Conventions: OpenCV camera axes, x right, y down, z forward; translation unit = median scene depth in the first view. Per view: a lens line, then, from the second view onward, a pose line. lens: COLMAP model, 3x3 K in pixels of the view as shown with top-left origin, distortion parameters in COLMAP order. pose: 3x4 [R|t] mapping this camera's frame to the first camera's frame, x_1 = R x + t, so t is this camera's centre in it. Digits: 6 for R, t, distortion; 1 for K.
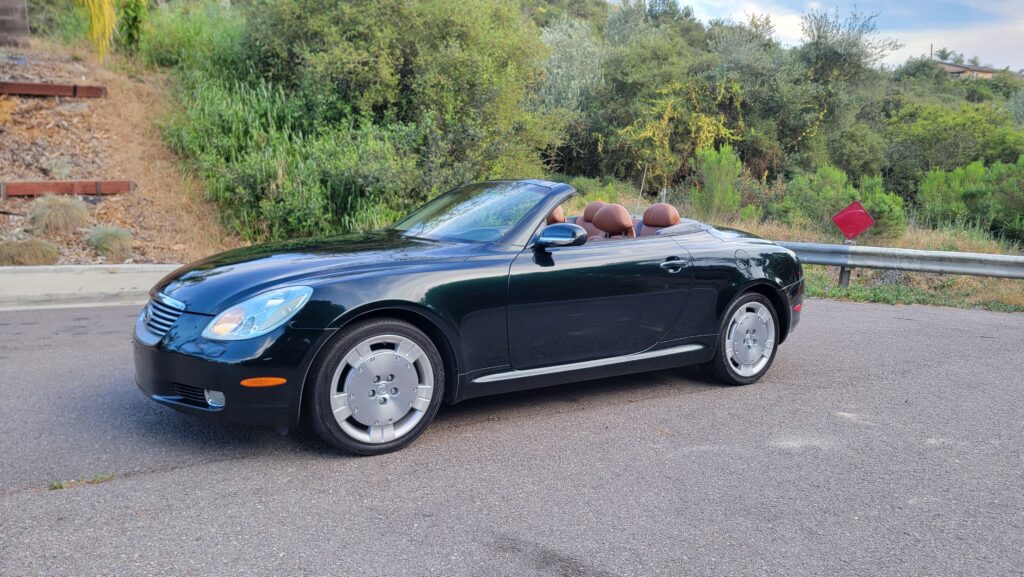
lens RADIAL K [[731.7, 0, 519.5], [0, 731.7, 259.6], [0, 0, 1]] dist [0.091923, -0.090477]
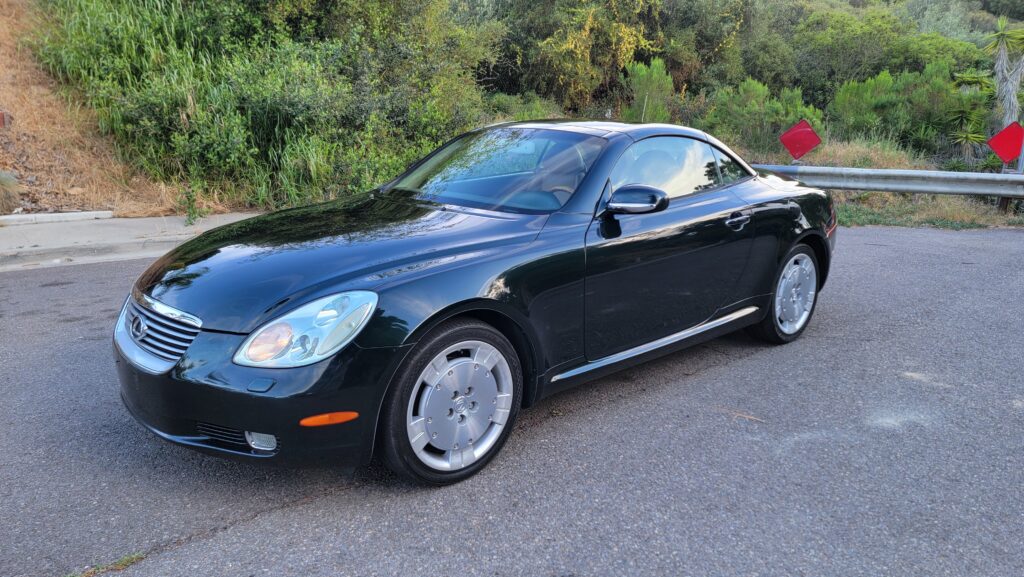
lens RADIAL K [[726.7, 0, 513.4], [0, 726.7, 271.2], [0, 0, 1]] dist [0.091509, -0.084239]
pose [[0.989622, -0.048466, 0.135275, -0.071643], [0.029717, 0.990080, 0.137325, -0.025539], [-0.140589, -0.131880, 0.981245, 0.066900]]
